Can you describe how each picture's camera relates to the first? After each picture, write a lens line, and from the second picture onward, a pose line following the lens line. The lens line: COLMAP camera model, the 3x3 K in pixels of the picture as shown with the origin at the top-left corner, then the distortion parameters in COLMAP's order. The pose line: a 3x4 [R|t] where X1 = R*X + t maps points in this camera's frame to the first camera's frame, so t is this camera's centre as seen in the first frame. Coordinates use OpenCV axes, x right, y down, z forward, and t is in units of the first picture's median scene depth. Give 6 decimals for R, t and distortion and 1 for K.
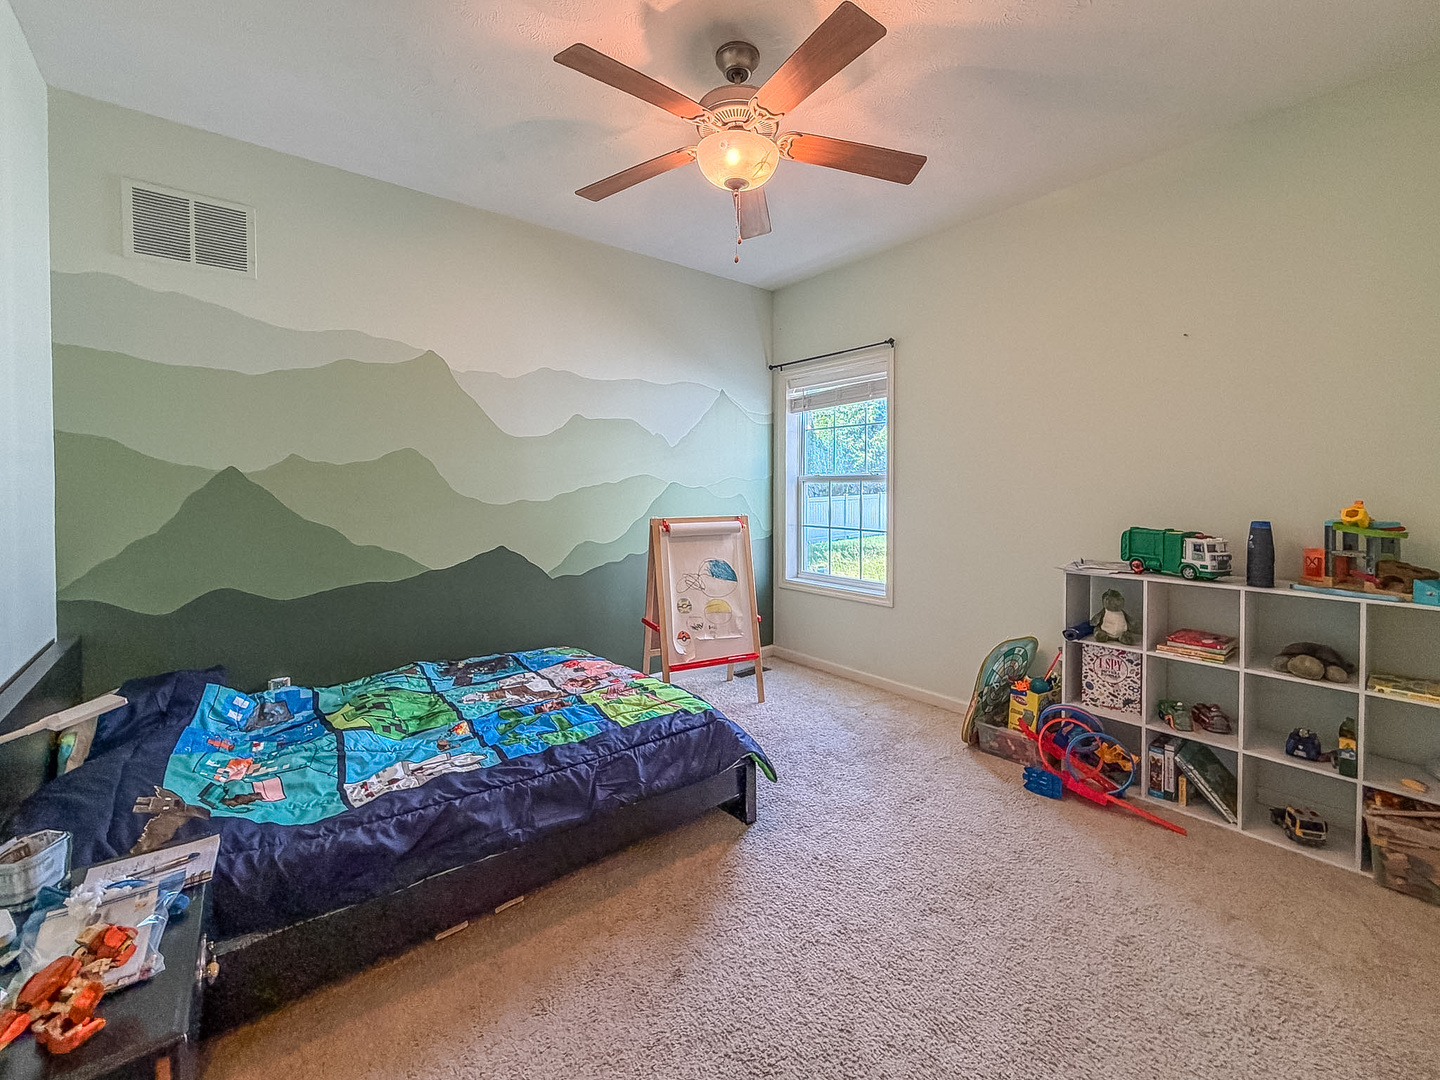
lens RADIAL K [[604.9, 0, 713.8], [0, 604.9, 518.0], [0, 0, 1]] dist [-0.001347, 0.000028]
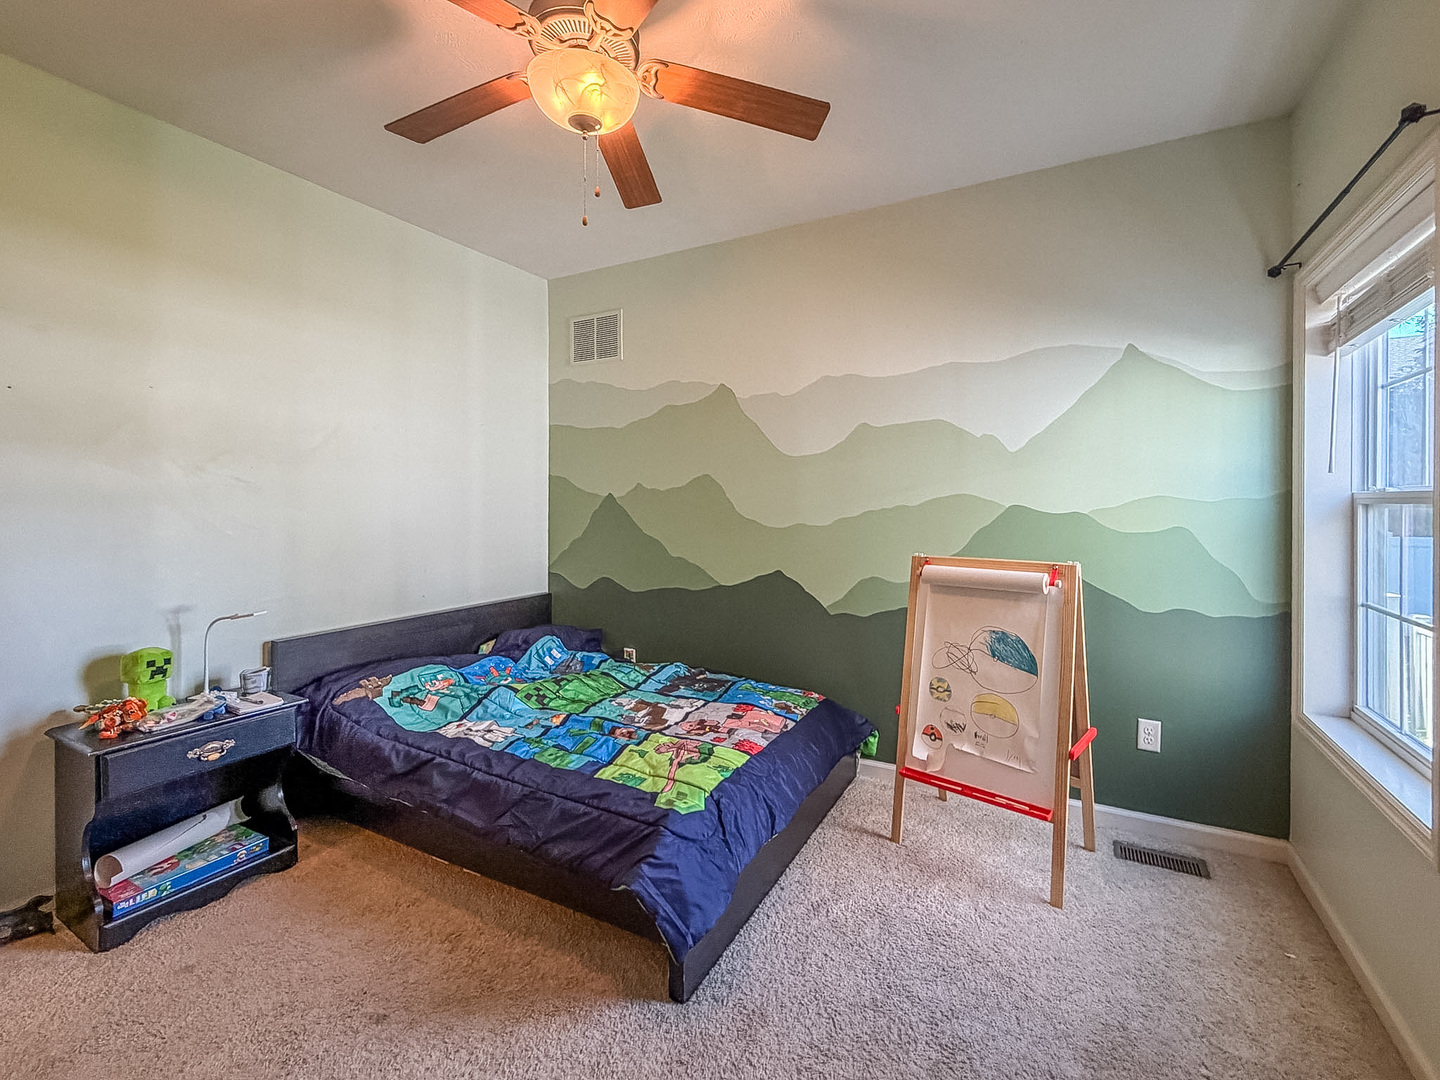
lens RADIAL K [[604.9, 0, 713.8], [0, 604.9, 518.0], [0, 0, 1]] dist [-0.001347, 0.000028]
pose [[0.387833, 0.027275, -0.921326, 0.574469], [-0.051088, 0.998662, 0.008059, -0.045952], [0.920313, 0.043943, 0.388707, 0.609469]]
